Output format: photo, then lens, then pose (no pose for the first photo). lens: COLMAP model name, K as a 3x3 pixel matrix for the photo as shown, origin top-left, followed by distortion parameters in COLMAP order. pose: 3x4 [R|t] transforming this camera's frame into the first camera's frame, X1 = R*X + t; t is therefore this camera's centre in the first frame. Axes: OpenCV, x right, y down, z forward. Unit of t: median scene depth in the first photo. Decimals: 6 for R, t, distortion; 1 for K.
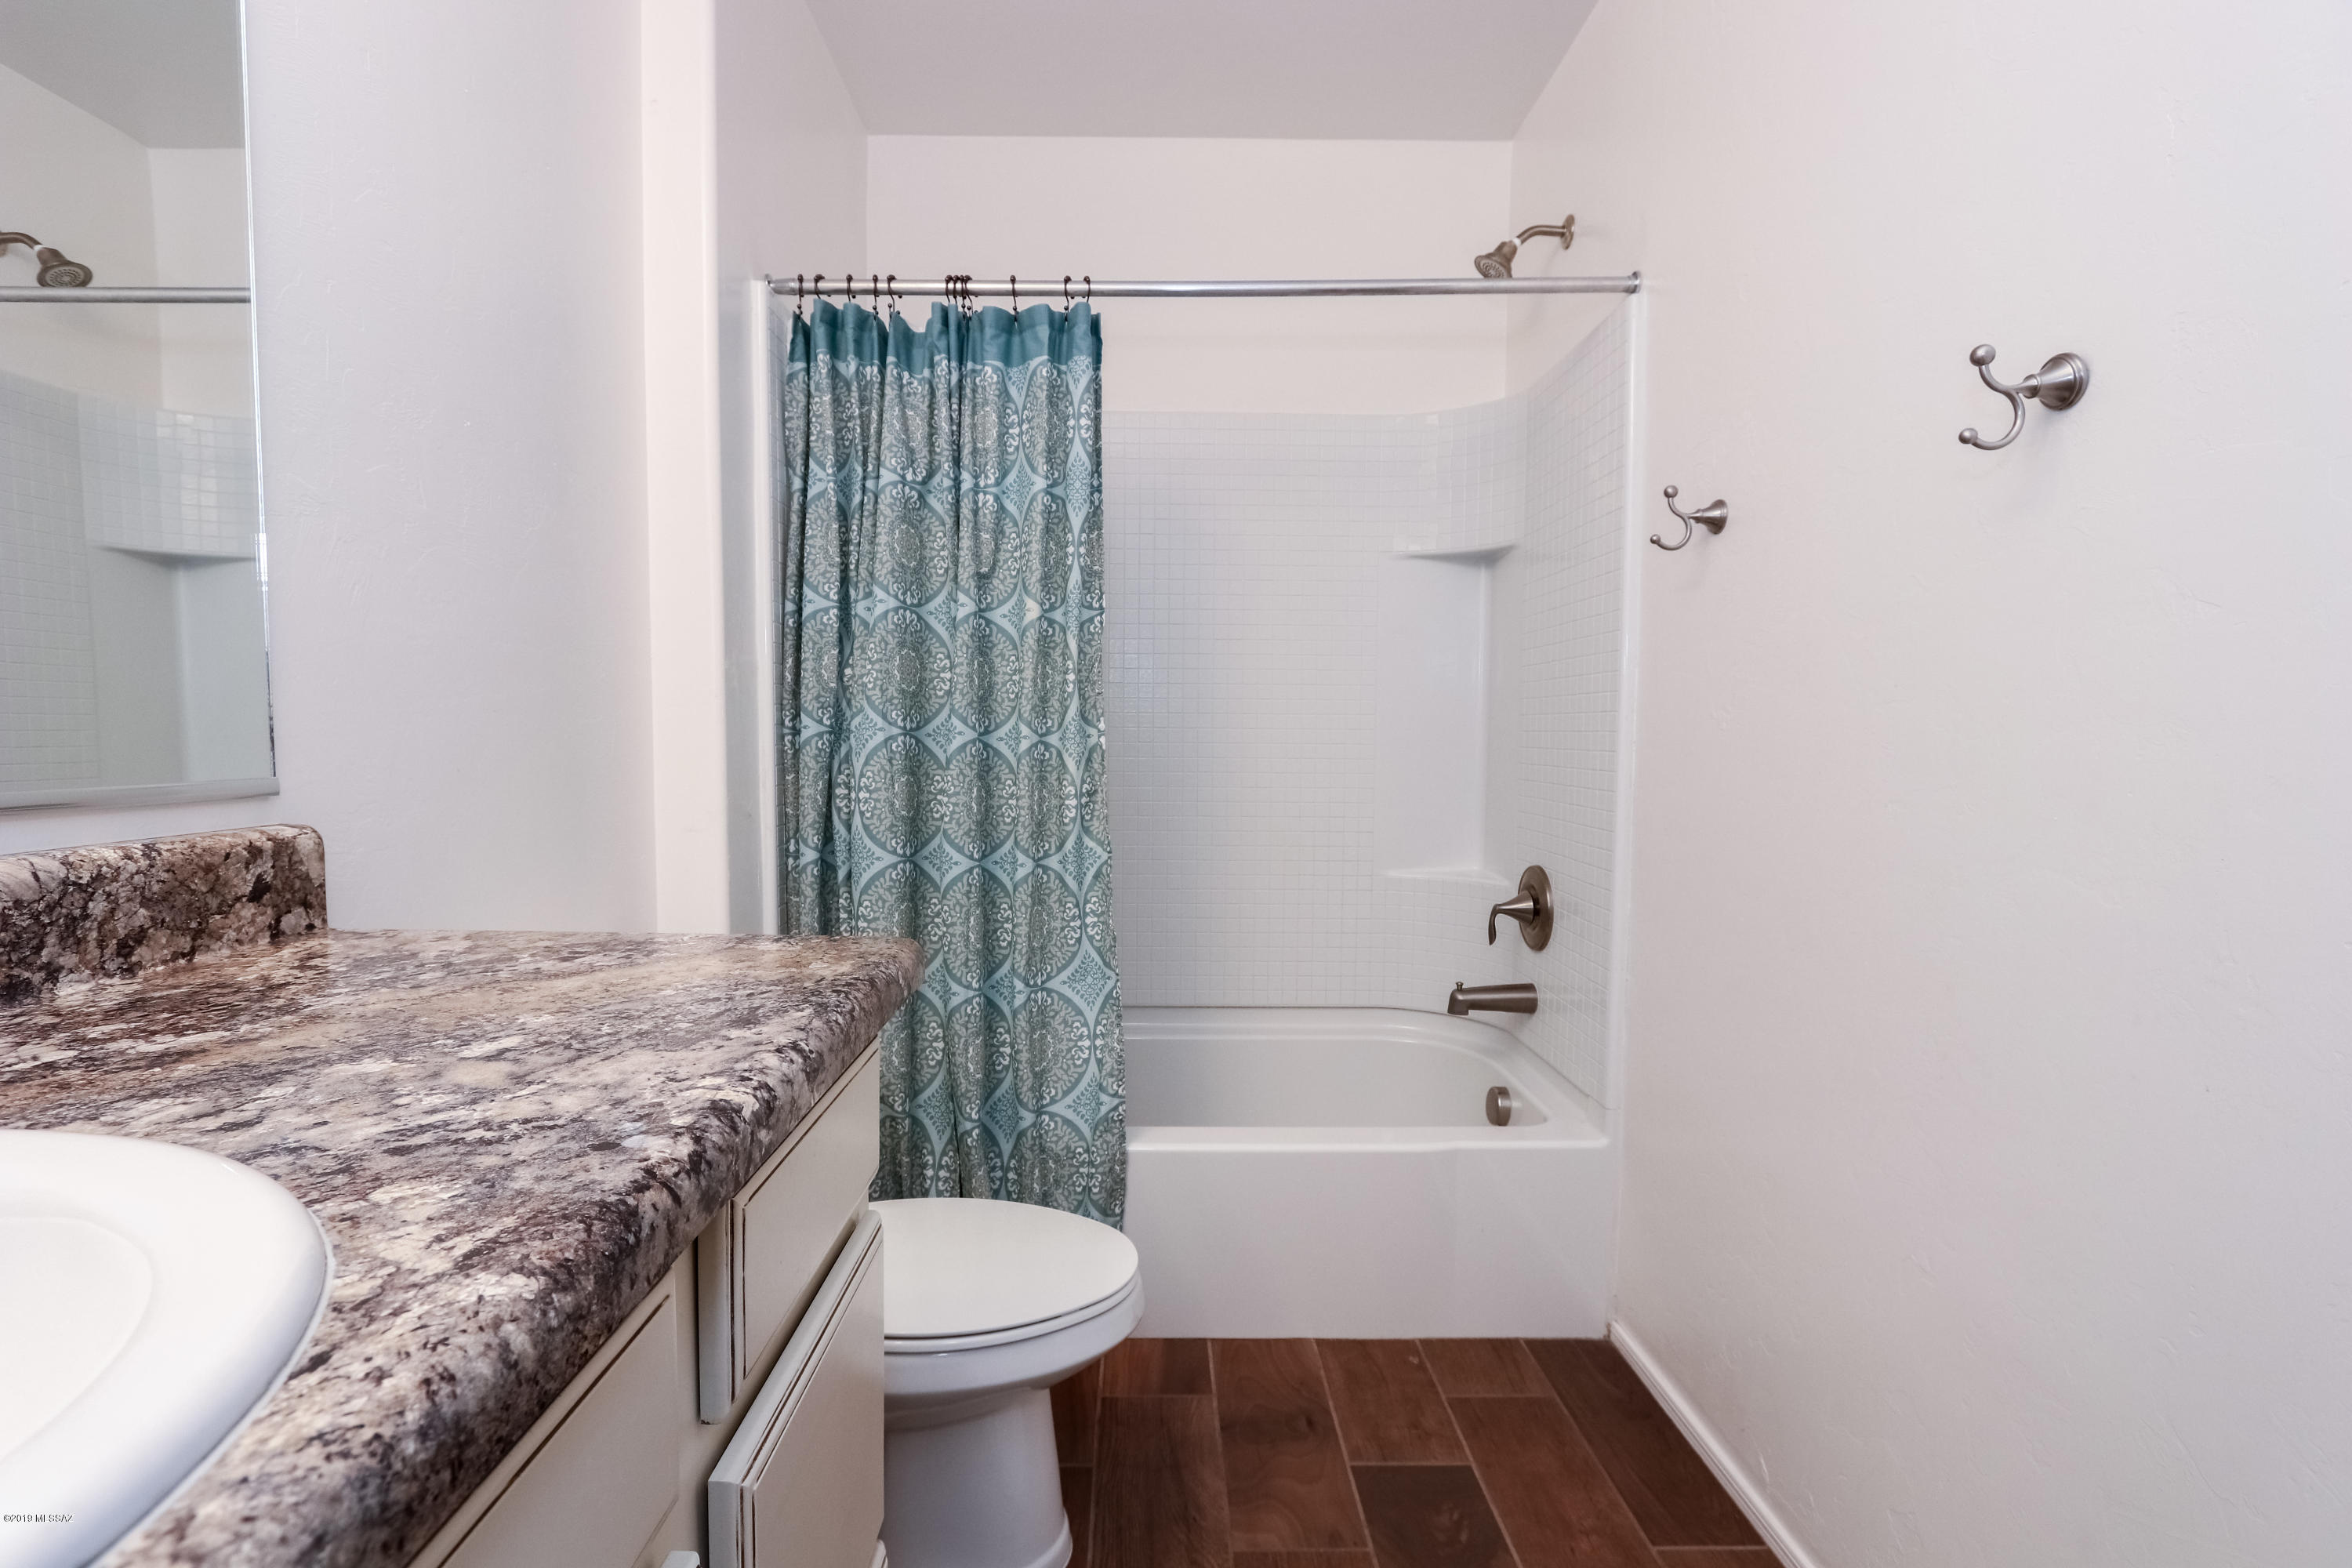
lens RADIAL K [[1081.4, 0, 1155.7], [0, 1081.4, 797.7], [0, 0, 1]] dist [-0.026503, 0.001147]
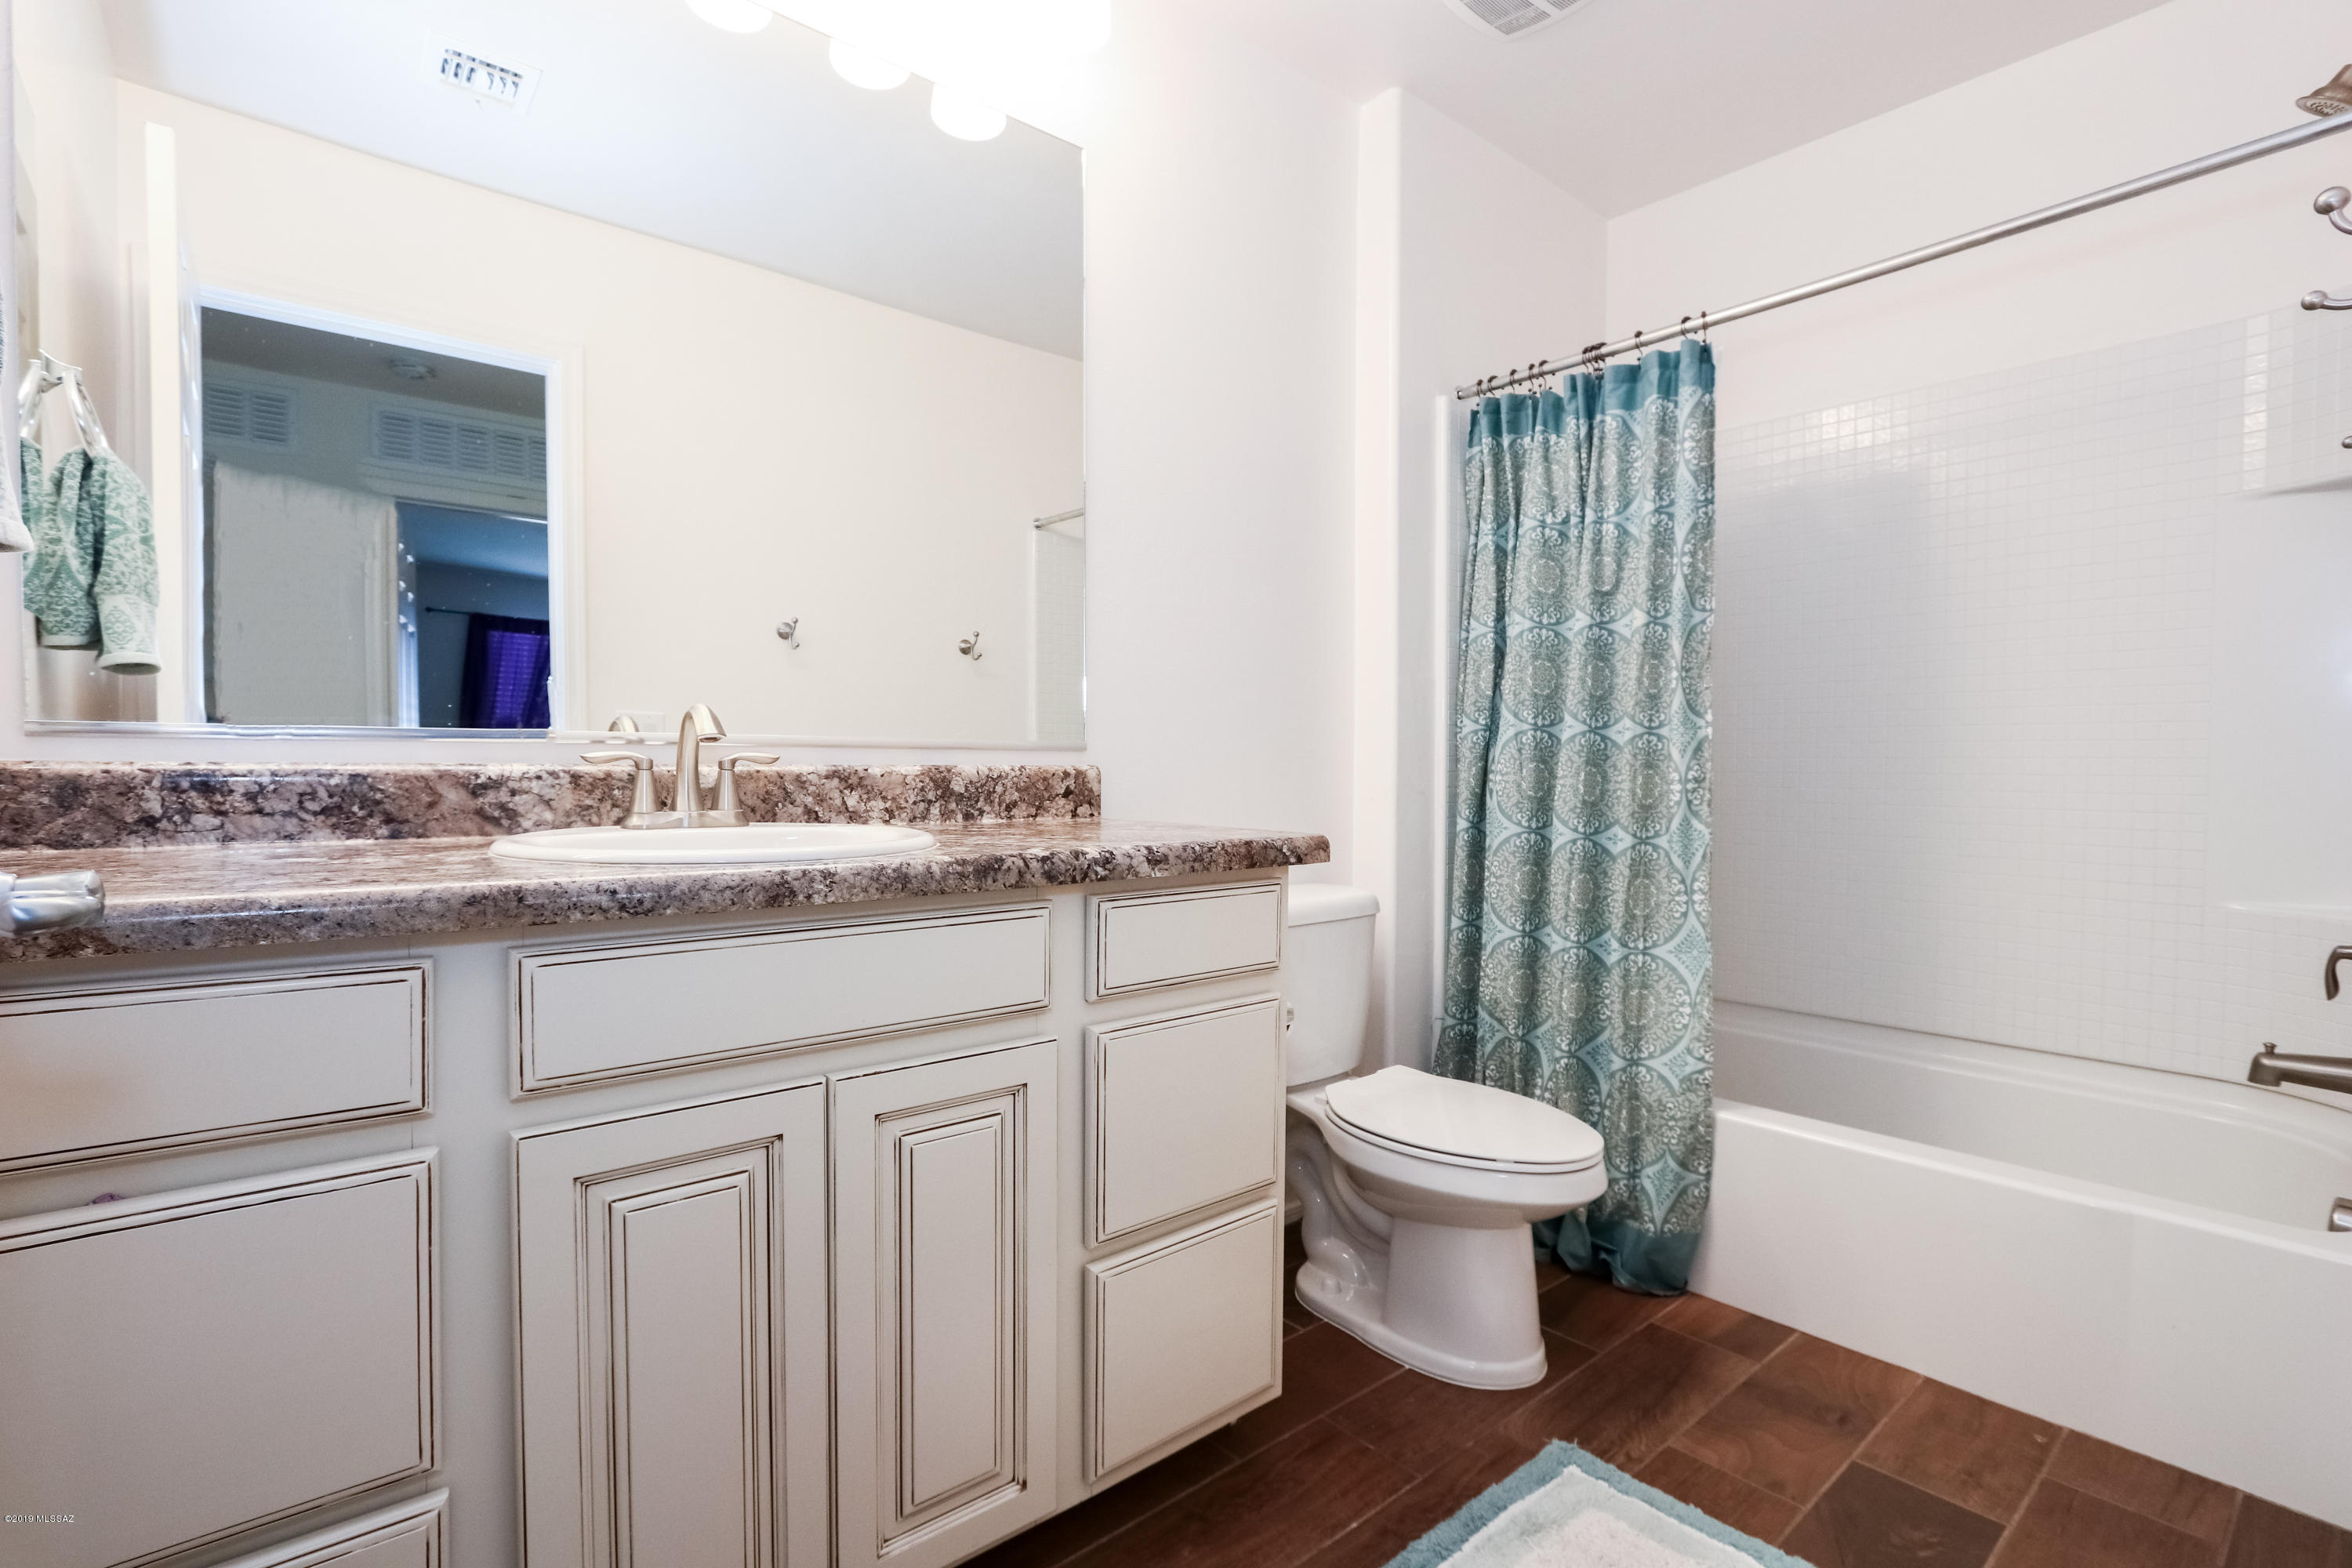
lens RADIAL K [[1090.6, 0, 1150.9], [0, 1090.6, 791.5], [0, 0, 1]] dist [-0.014603, 0.001035]
pose [[0.634997, 0.014464, -0.772380, 0.445228], [-0.046856, 0.998705, -0.019819, 0.056507], [0.771093, 0.048776, 0.634852, -0.120894]]
